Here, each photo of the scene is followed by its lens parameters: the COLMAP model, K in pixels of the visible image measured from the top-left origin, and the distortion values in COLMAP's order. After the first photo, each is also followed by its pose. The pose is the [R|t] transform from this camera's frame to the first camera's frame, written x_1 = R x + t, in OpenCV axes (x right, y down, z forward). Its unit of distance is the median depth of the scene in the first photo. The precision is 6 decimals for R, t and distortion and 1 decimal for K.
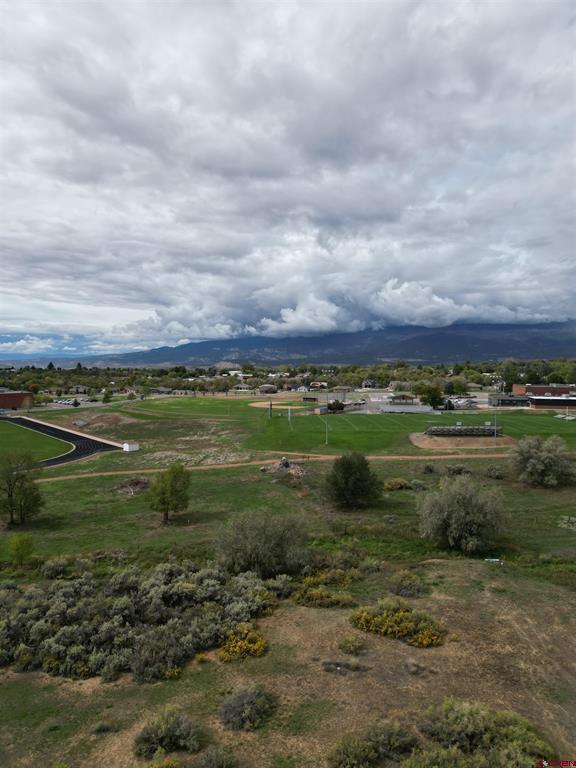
lens RADIAL K [[536.3, 0, 285.3], [0, 536.3, 388.5], [0, 0, 1]] dist [0.072893, -0.067402]
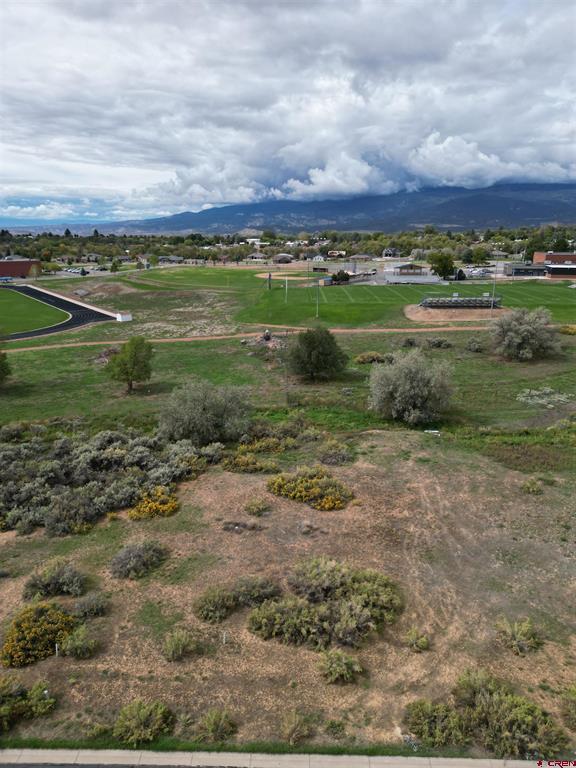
lens RADIAL K [[536.3, 0, 285.9], [0, 536.3, 388.4], [0, 0, 1]] dist [0.072893, -0.067402]
pose [[0.998793, 0.012015, -0.047628, 0.101640], [-0.000449, 0.971820, 0.235724, 0.000037], [0.049118, -0.235418, 0.970652, 0.018499]]
